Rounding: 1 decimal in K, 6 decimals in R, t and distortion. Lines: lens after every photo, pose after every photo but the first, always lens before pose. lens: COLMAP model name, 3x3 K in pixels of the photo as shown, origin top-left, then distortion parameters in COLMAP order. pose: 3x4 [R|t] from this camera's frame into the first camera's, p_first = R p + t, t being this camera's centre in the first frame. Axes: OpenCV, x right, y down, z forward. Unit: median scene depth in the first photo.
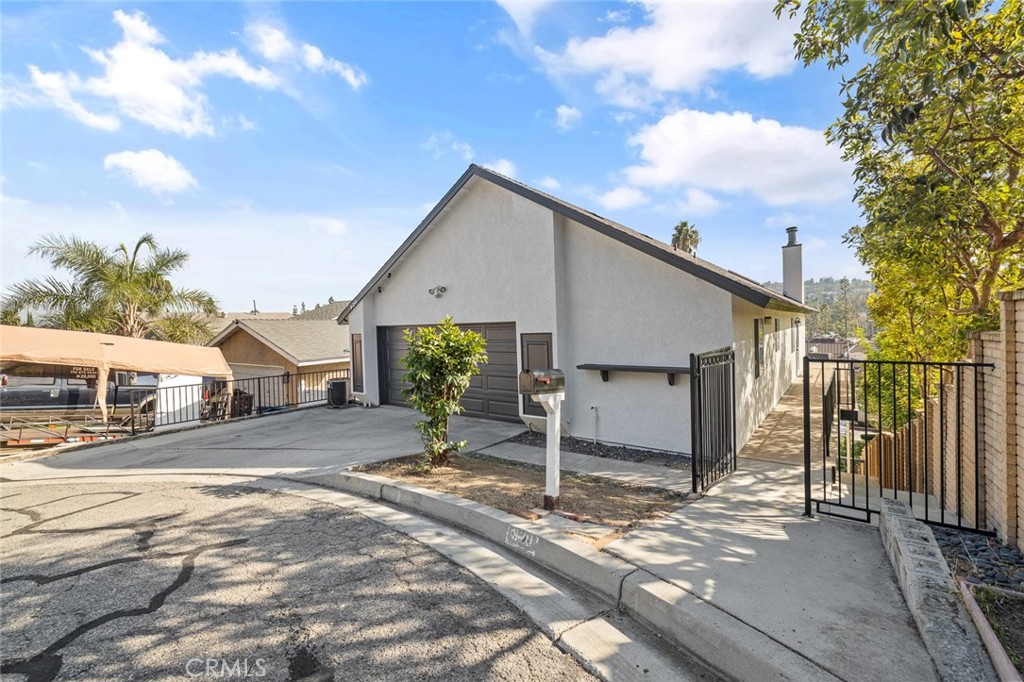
lens RADIAL K [[425.8, 0, 508.5], [0, 425.8, 342.6], [0, 0, 1]] dist [0.000430, 0.000260]
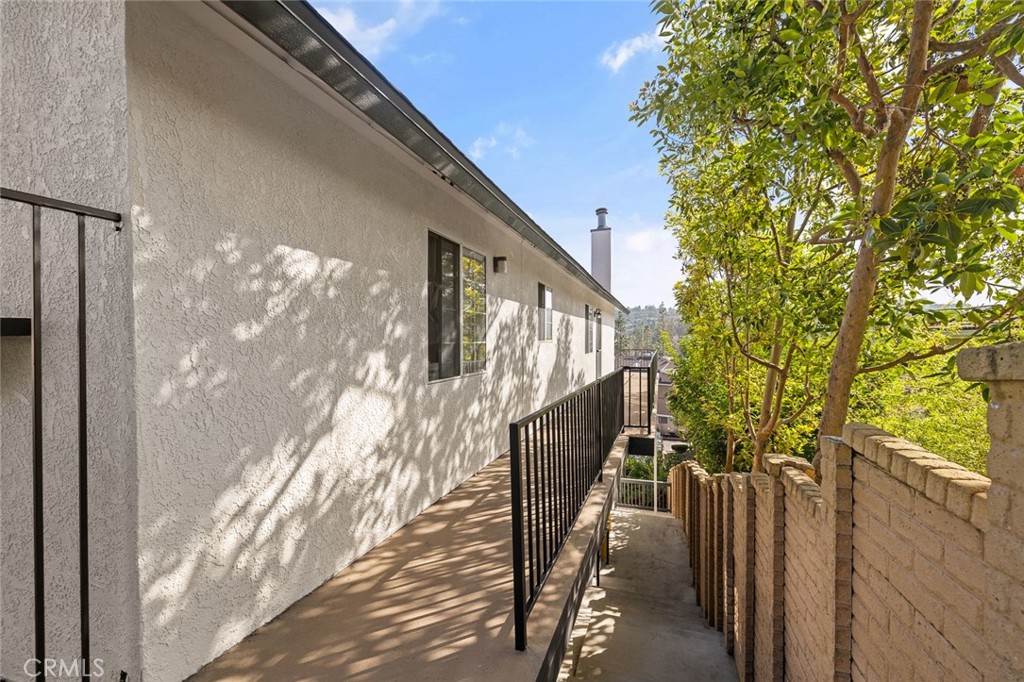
lens RADIAL K [[425.8, 0, 508.5], [0, 425.8, 342.6], [0, 0, 1]] dist [0.000430, 0.000260]
pose [[0.949129, 0.036368, 0.312782, 0.212953], [-0.024997, 0.998875, -0.040288, 0.028412], [-0.313895, 0.030420, 0.948970, 0.243661]]
